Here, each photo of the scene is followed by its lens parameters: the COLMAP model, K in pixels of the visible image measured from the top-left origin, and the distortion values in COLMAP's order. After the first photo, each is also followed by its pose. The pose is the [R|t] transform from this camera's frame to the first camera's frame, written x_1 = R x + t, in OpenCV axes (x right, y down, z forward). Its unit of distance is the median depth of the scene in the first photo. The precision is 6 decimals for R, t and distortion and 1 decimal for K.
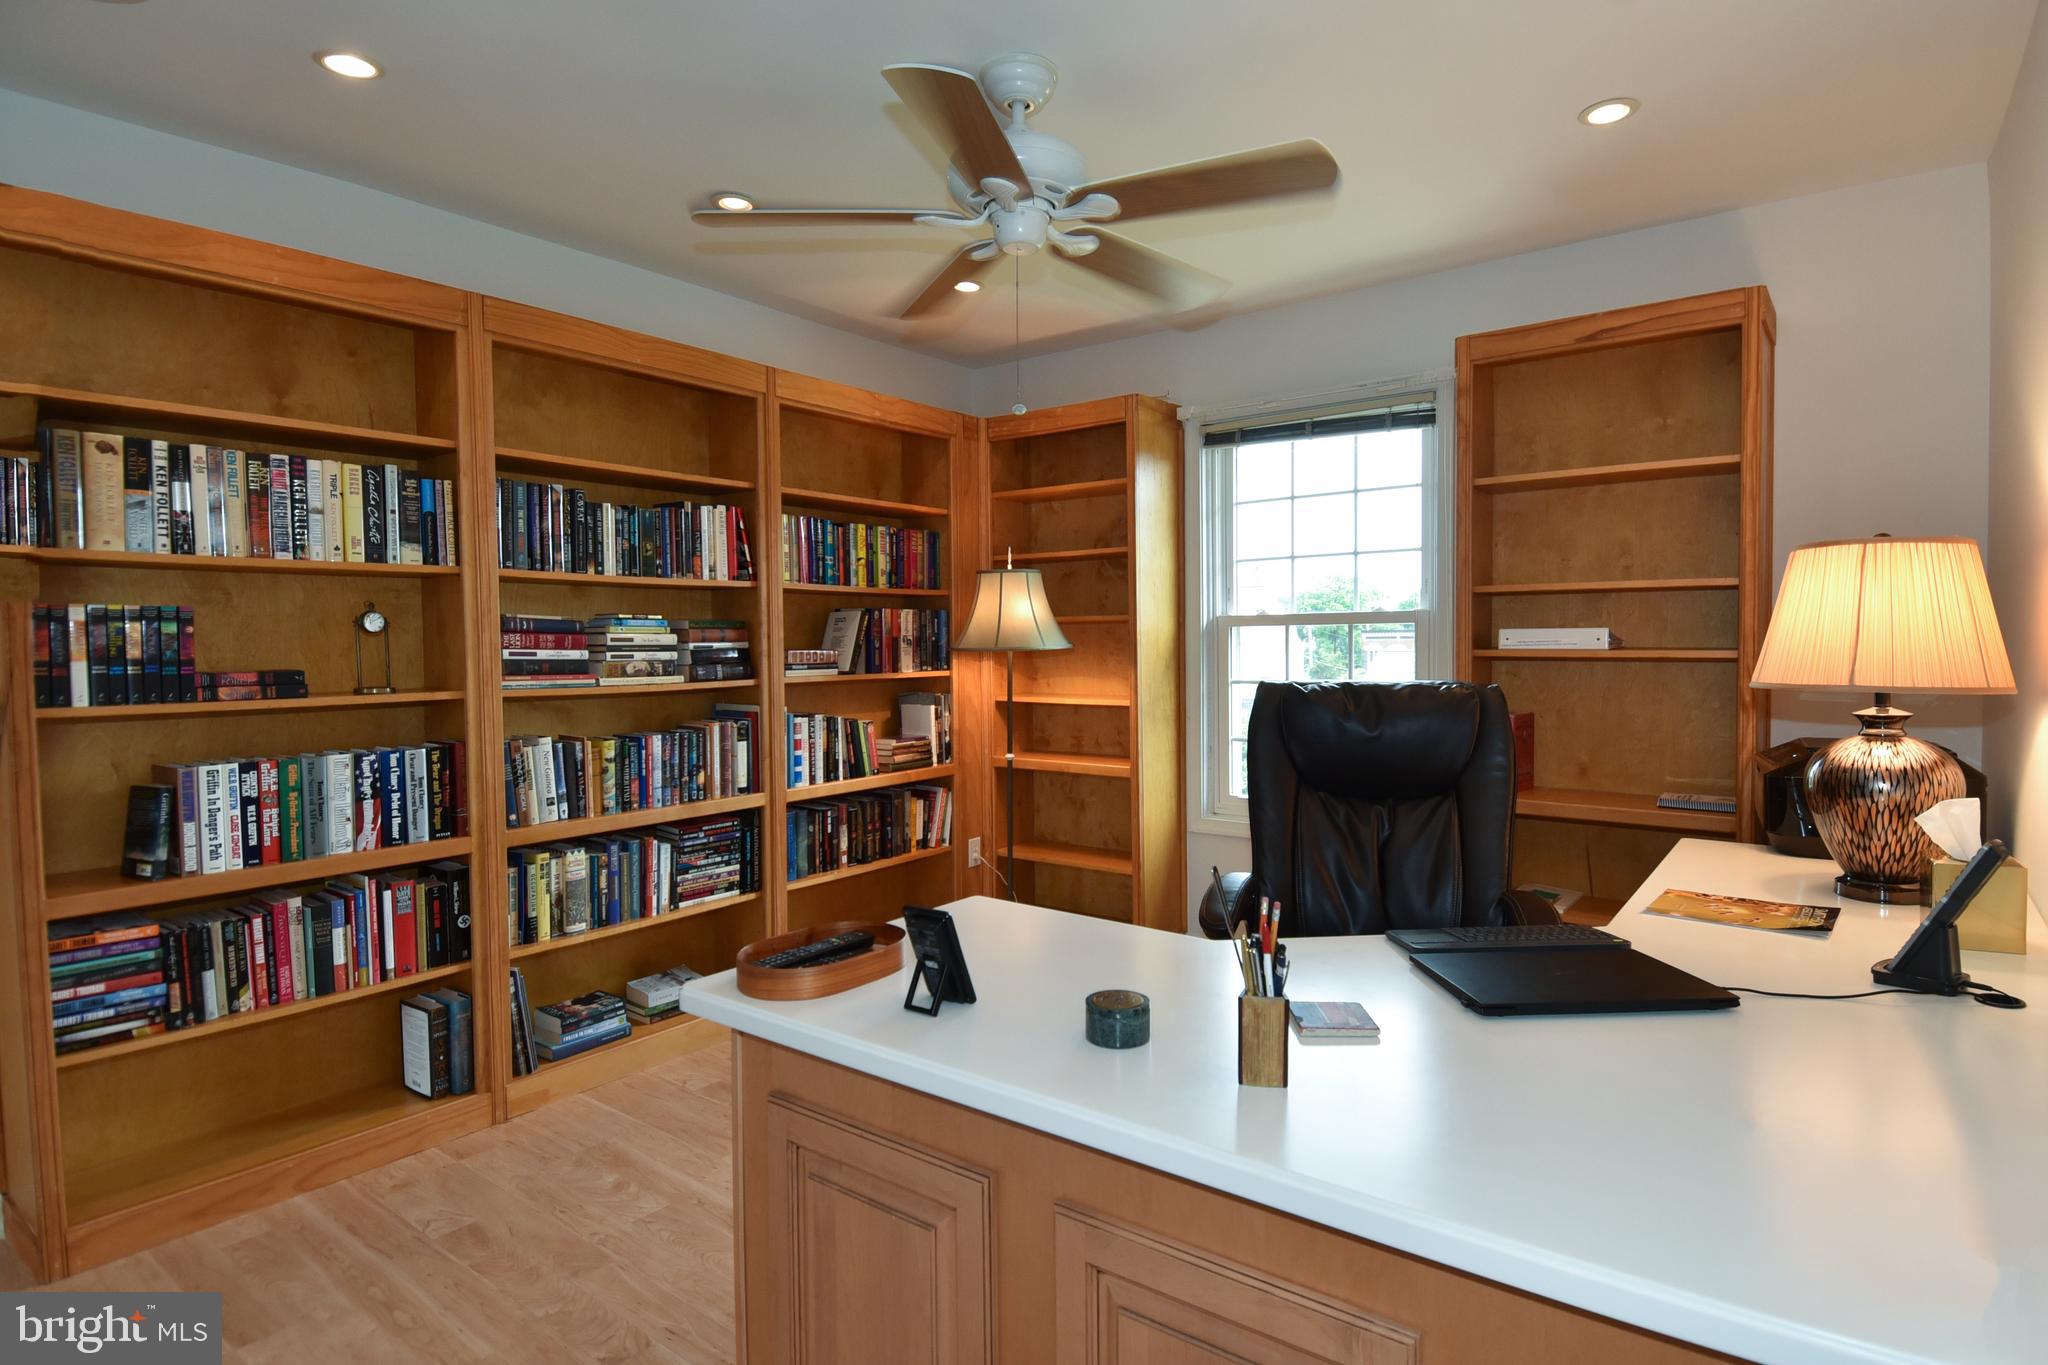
lens RADIAL K [[1125.8, 0, 1014.5], [0, 1125.8, 675.5], [0, 0, 1]] dist [0.043307, -0.043847]
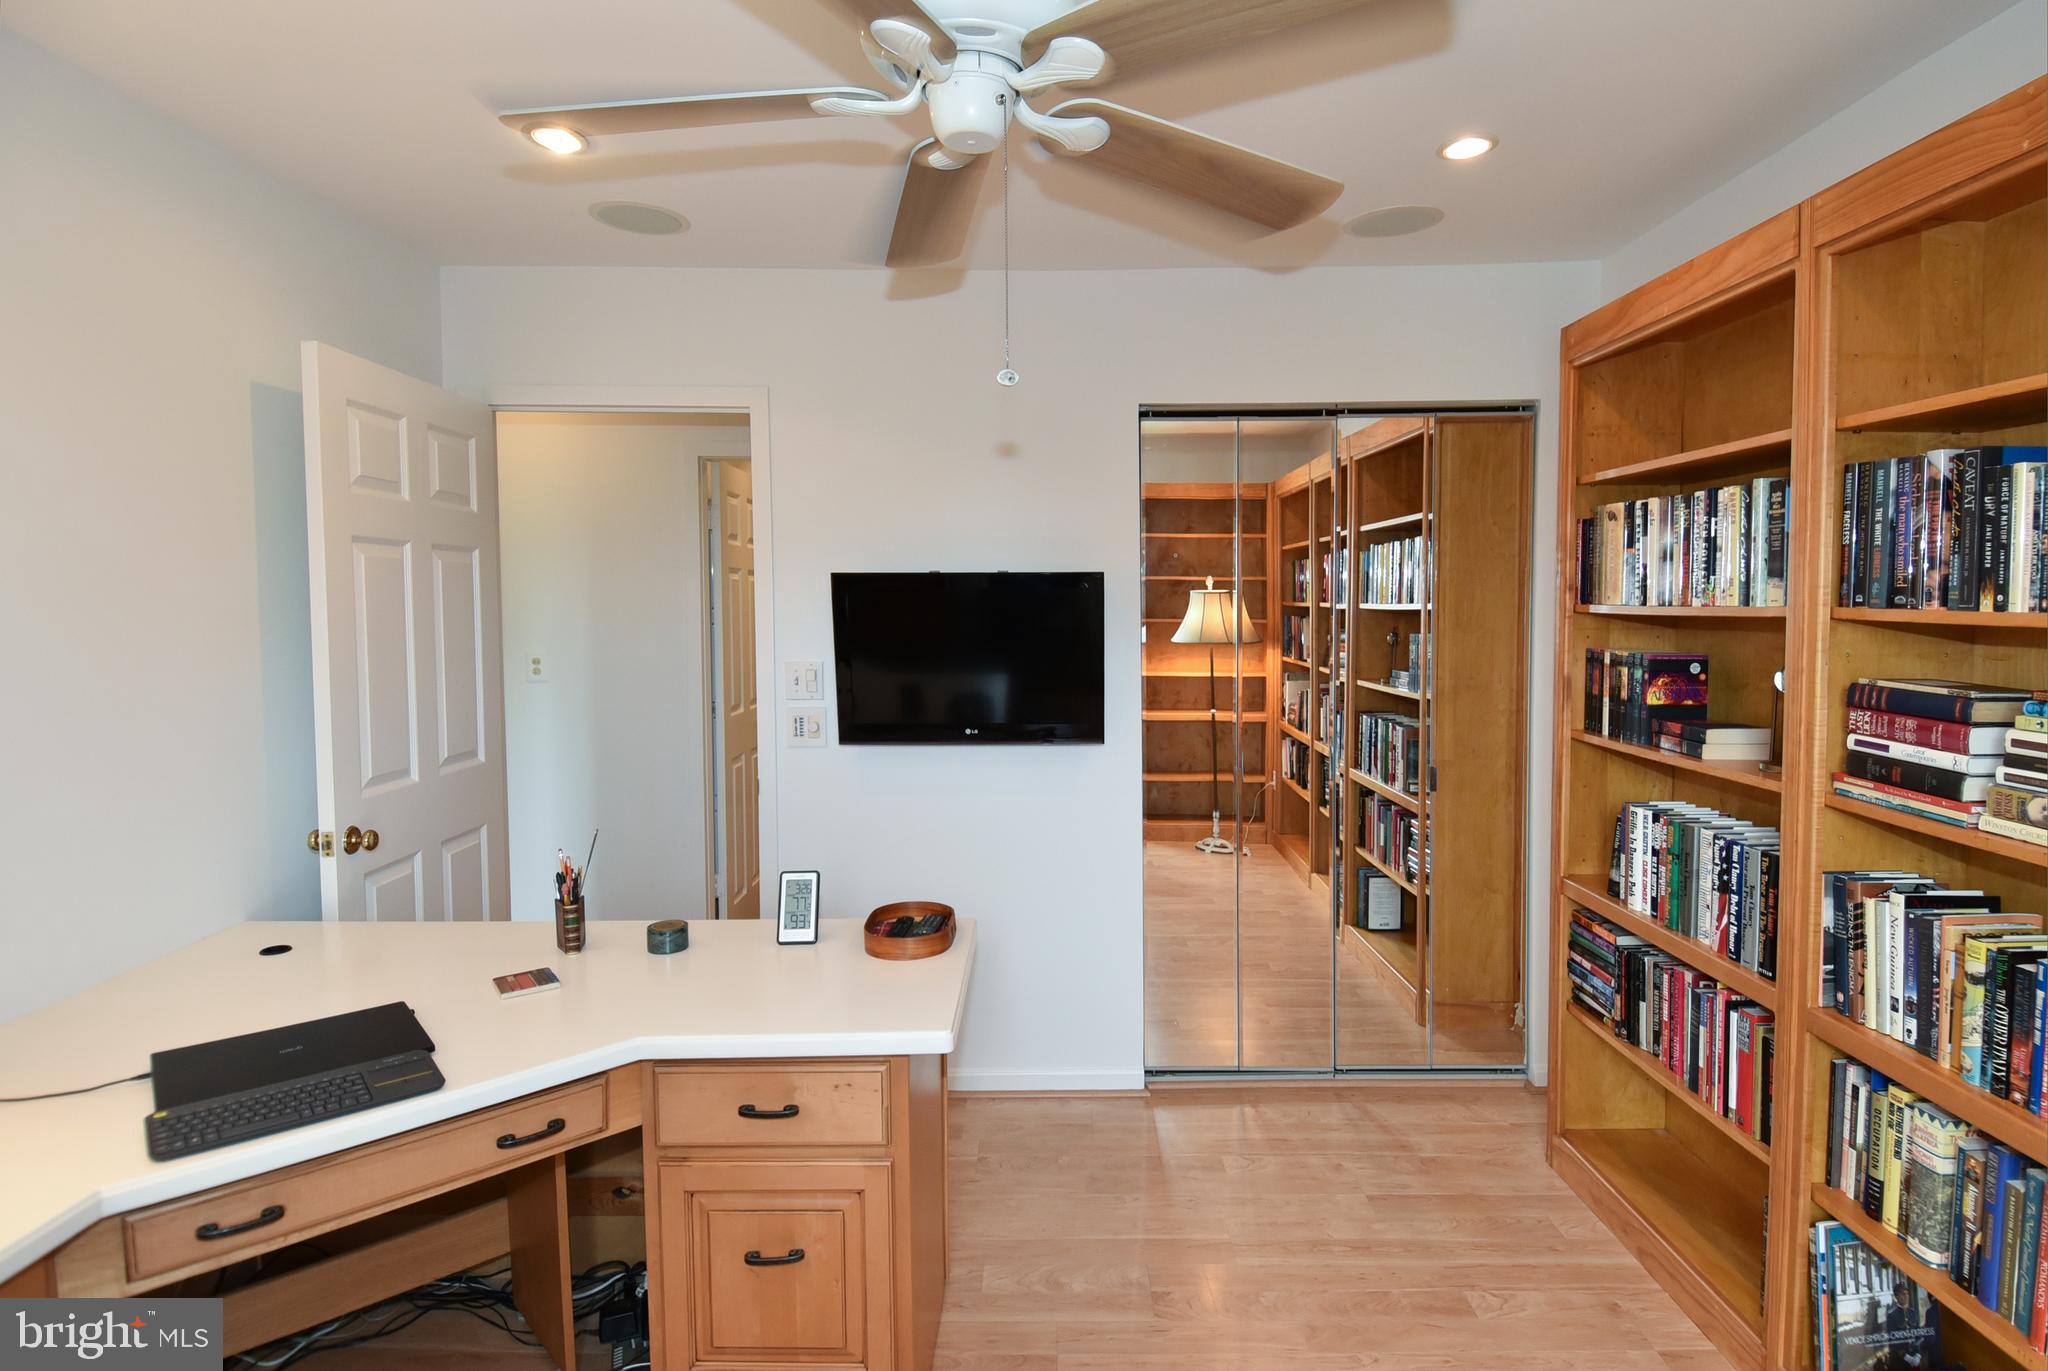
lens RADIAL K [[1125.8, 0, 1014.5], [0, 1125.8, 678.5], [0, 0, 1]] dist [0.043307, -0.043847]
pose [[-0.806222, 0.054011, -0.589143, 0.323471], [-0.005268, 0.995129, 0.098441, -0.123007], [0.591590, 0.082469, -0.802010, 1.328815]]
